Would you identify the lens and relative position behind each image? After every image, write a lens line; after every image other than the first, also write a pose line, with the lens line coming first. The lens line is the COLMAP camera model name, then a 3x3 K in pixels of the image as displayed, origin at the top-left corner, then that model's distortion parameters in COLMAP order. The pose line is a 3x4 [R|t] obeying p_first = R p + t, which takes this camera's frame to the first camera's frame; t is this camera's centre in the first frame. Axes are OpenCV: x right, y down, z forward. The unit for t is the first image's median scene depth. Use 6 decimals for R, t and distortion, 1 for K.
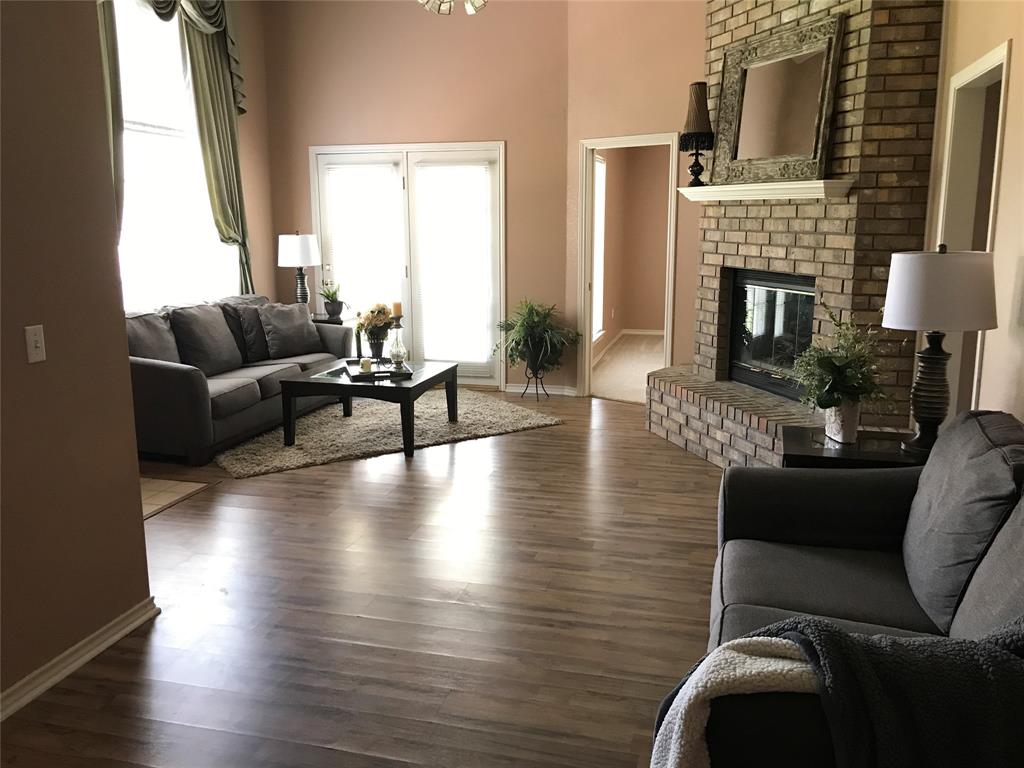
lens RADIAL K [[841.8, 0, 514.9], [0, 841.8, 375.5], [0, 0, 1]] dist [0.033463, -0.046340]
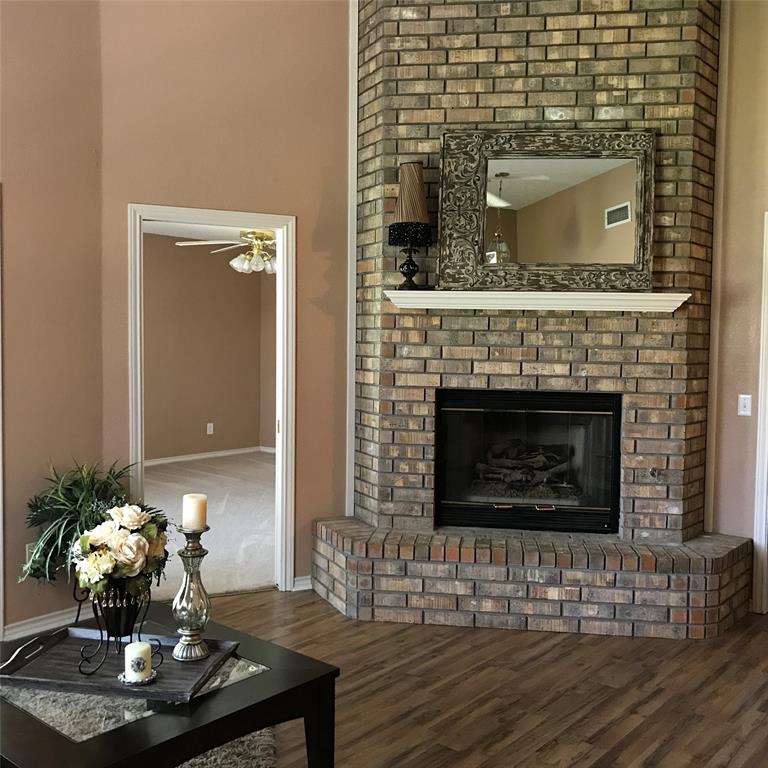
lens RADIAL K [[836.0, 0, 377.0], [0, 836.0, 381.8], [0, 0, 1]] dist [0.010309, 0.000000]
pose [[0.430063, -0.046995, 0.901575, -0.505545], [0.152263, 0.988114, -0.021125, -0.127989], [-0.889866, 0.146362, 0.432107, 0.706223]]
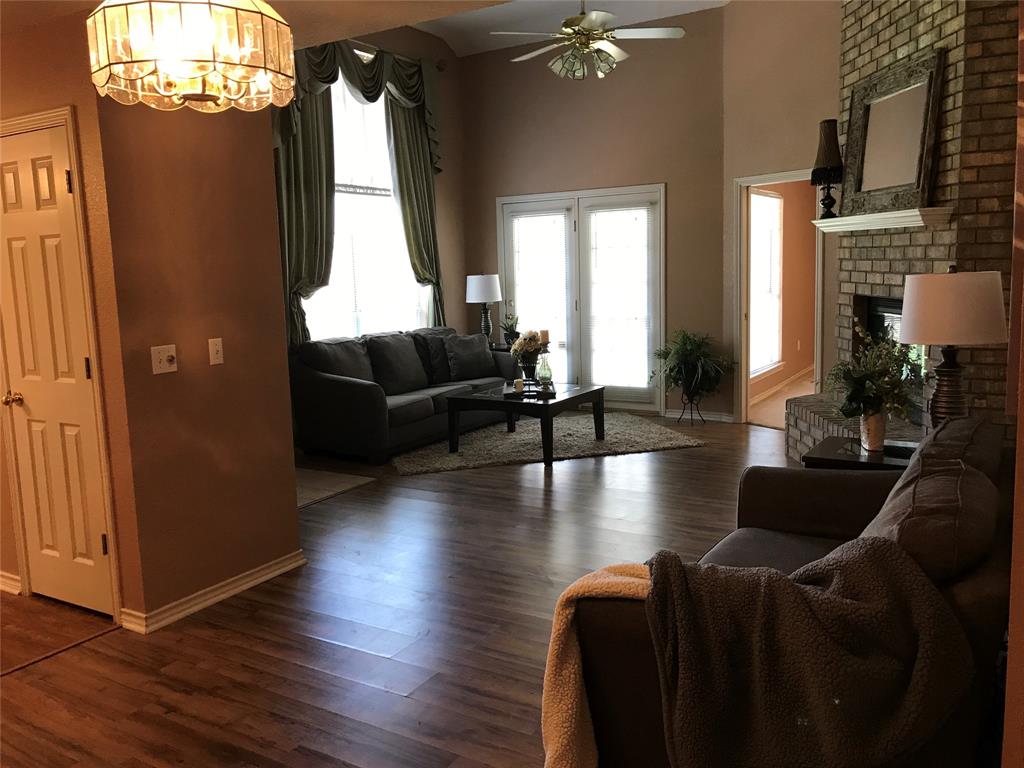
lens RADIAL K [[841.8, 0, 521.9], [0, 841.8, 384.1], [0, 0, 1]] dist [0.033463, -0.046340]
pose [[0.959765, 0.014917, -0.280409, 0.148110], [-0.025378, 0.999109, -0.033711, 0.024257], [0.279656, 0.039471, 0.959288, -0.094529]]
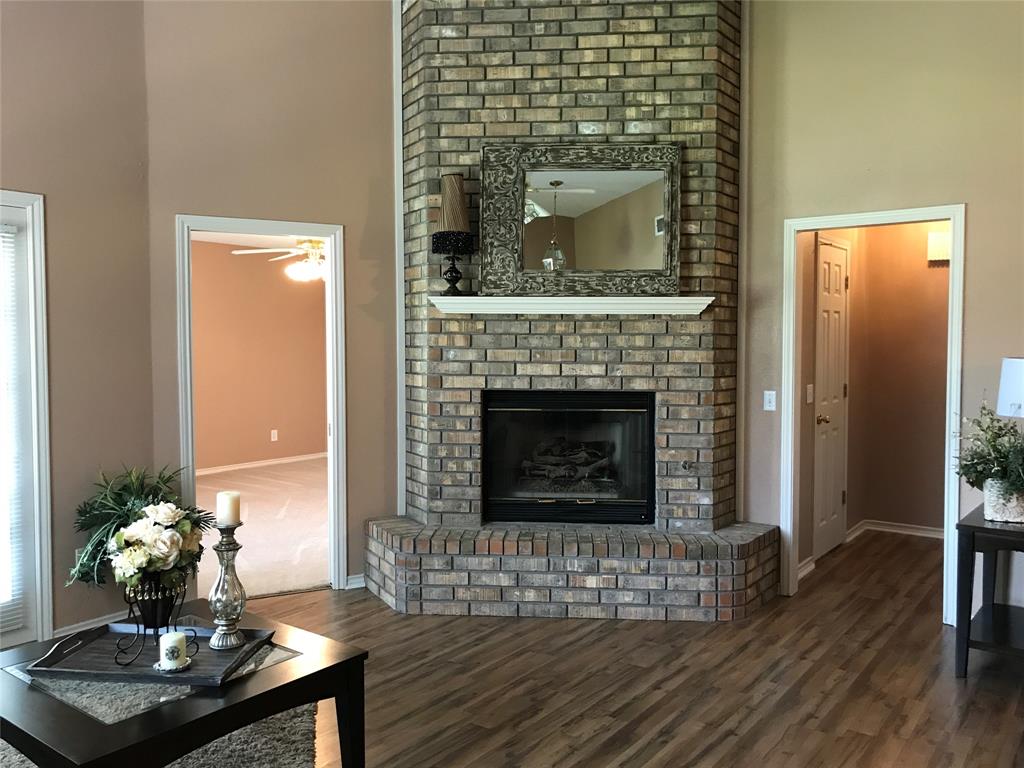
lens RADIAL K [[841.8, 0, 515.7], [0, 841.8, 381.4], [0, 0, 1]] dist [0.033463, -0.046340]
pose [[0.375341, -0.045134, 0.925787, -0.526601], [0.169100, 0.985385, -0.020519, -0.115085], [-0.911331, 0.164253, 0.377488, 0.651534]]
